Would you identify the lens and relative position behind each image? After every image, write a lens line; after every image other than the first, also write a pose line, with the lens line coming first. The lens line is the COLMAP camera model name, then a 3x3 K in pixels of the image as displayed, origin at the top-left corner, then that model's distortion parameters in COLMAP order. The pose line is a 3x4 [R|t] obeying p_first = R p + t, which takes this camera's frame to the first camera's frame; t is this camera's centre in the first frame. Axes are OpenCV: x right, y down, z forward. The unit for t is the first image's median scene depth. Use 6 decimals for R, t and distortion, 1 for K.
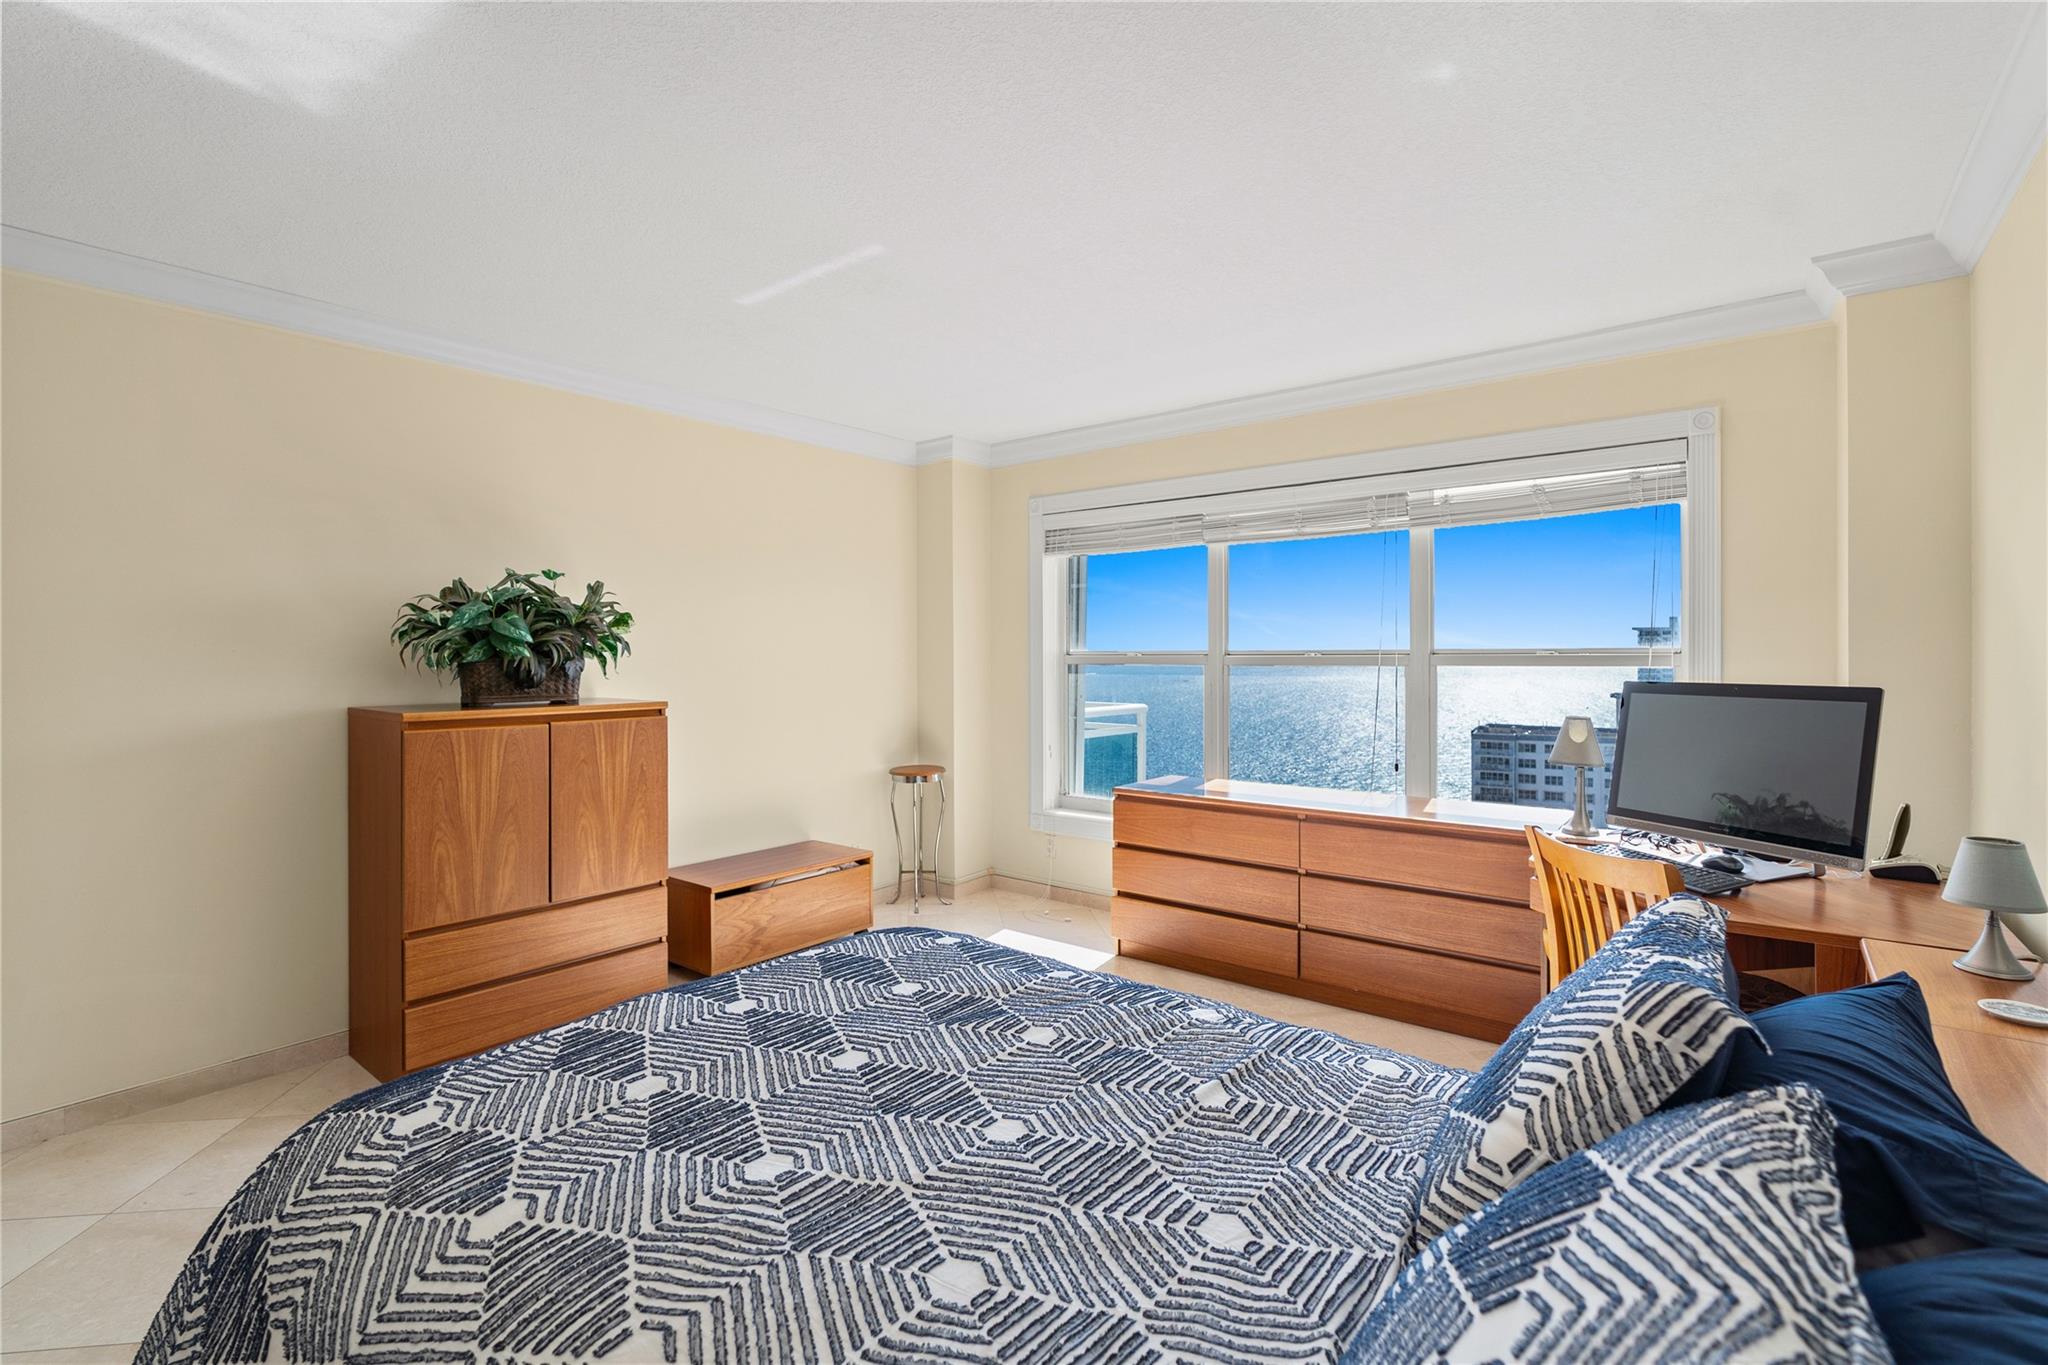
lens RADIAL K [[927.8, 0, 1022.8], [0, 927.8, 667.3], [0, 0, 1]] dist [-0.010123, 0.003756]
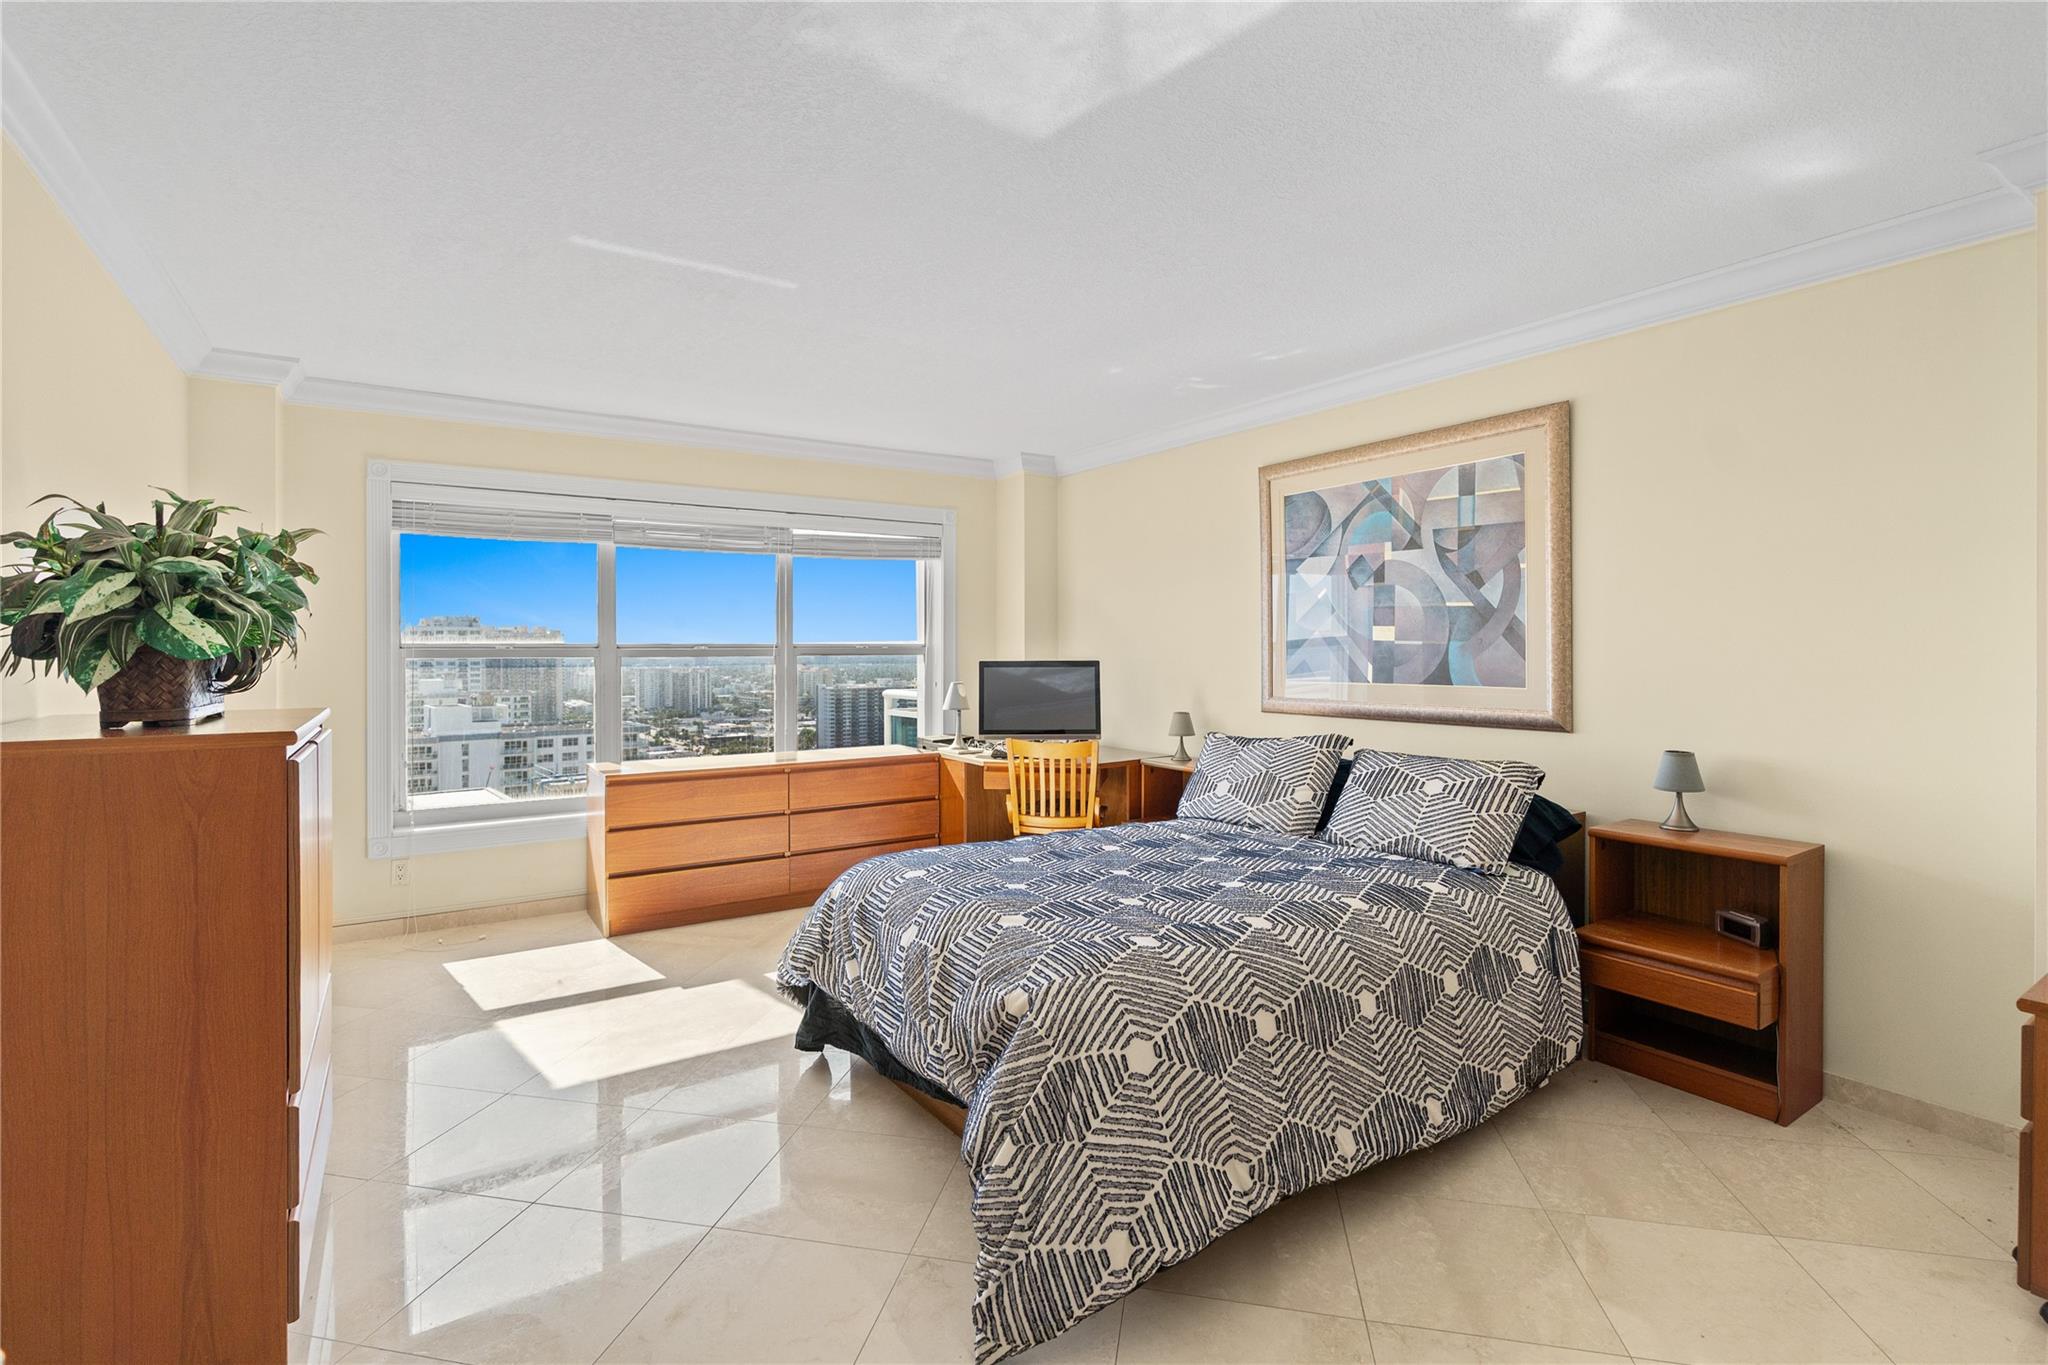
lens RADIAL K [[927.8, 0, 1014.1], [0, 927.8, 667.2], [0, 0, 1]] dist [-0.010123, 0.003756]
pose [[0.329076, -0.013128, 0.944212, -0.915500], [0.015944, 0.999838, 0.008345, 0.010820], [-0.944169, 0.012308, 0.329232, 0.293702]]
